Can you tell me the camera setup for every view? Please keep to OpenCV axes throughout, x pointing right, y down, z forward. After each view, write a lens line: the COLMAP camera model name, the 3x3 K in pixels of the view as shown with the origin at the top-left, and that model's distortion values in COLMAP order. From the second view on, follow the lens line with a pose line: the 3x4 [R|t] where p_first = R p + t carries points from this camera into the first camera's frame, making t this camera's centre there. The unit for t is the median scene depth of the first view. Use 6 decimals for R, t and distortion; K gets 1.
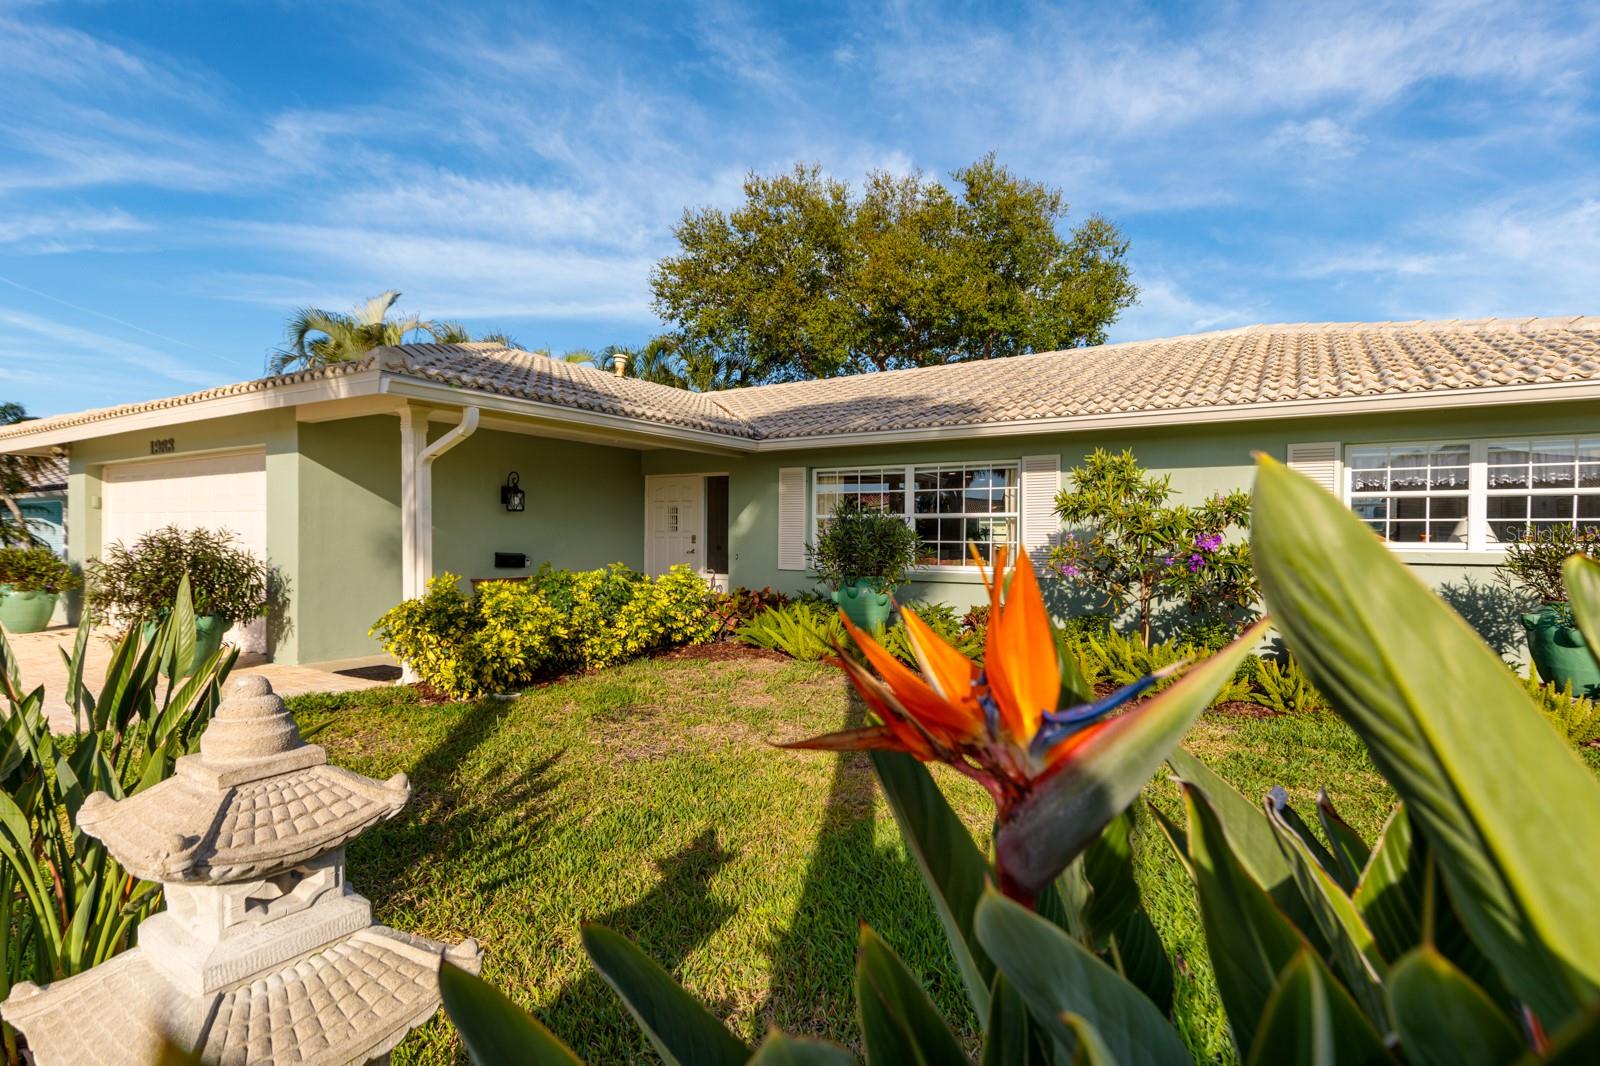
lens RADIAL K [[786.6, 0, 807.0], [0, 786.6, 555.9], [0, 0, 1]] dist [-0.000286, 0.000496]
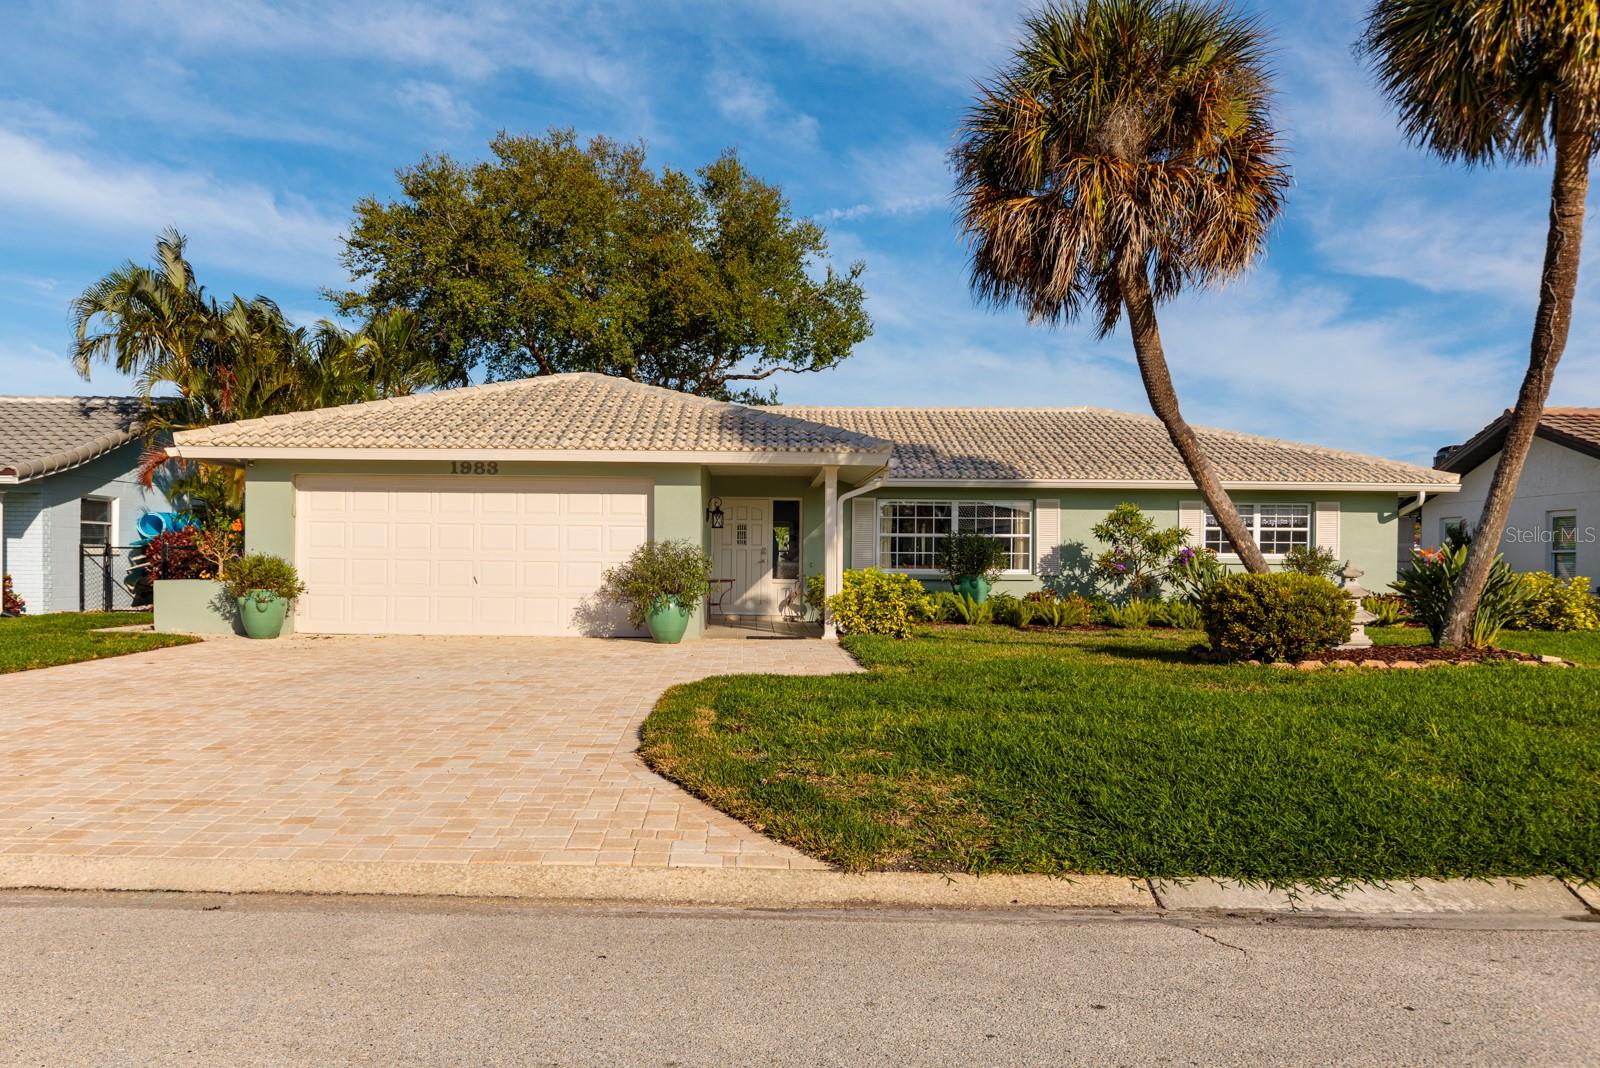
lens RADIAL K [[1284.8, 0, 749.9], [0, 1284.8, 570.2], [0, 0, 1]] dist [-0.002671, 0.002700]
pose [[0.837451, -0.003997, 0.546497, -1.568611], [0.009676, 0.999925, -0.007514, 0.029953], [-0.546426, 0.011580, 0.837427, -0.828143]]
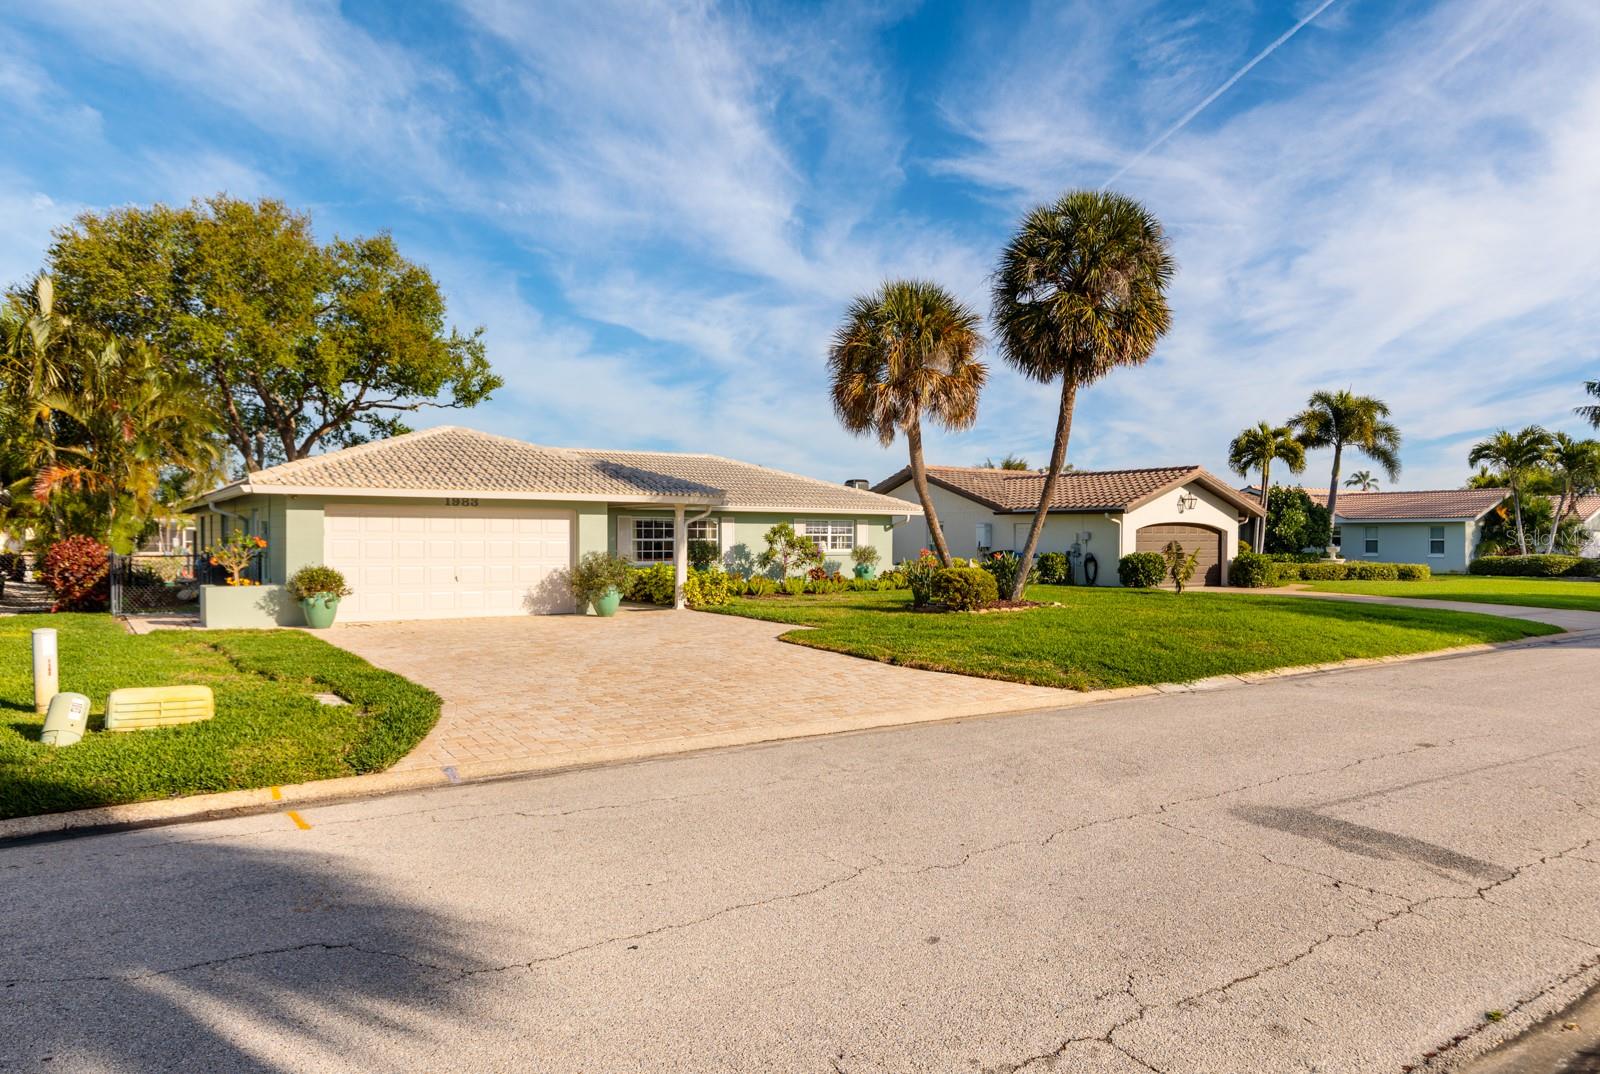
lens RADIAL K [[1022.9, 0, 800.0], [0, 1022.9, 537.0], [0, 0, 1]] dist [-0.000331, 0.000980]
pose [[0.373193, -0.005521, 0.927737, -2.659684], [0.020280, 0.999792, -0.002208, -0.047353], [-0.927532, 0.019638, 0.373227, -0.484781]]
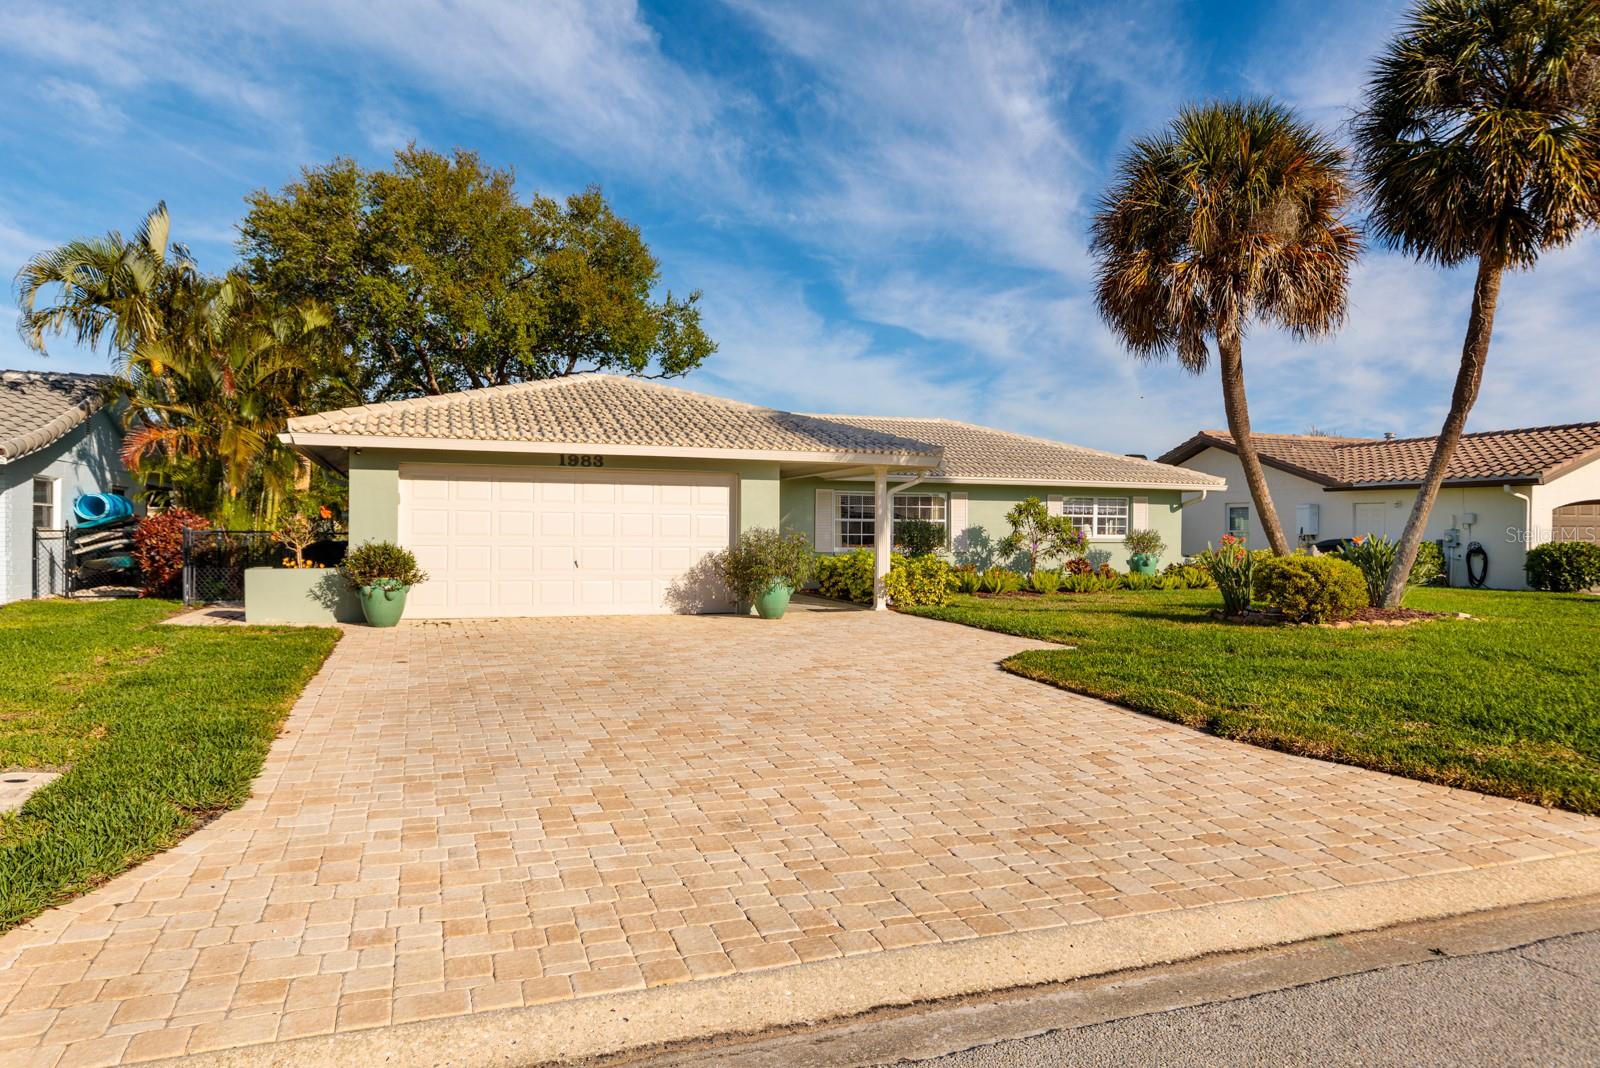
lens RADIAL K [[1022.9, 0, 800.0], [0, 1022.9, 534.0], [0, 0, 1]] dist [-0.000331, 0.000980]
pose [[0.596035, -0.004581, 0.802946, -1.986356], [0.015389, 0.999865, -0.005719, -0.009412], [-0.802811, 0.015765, 0.596025, -0.247064]]
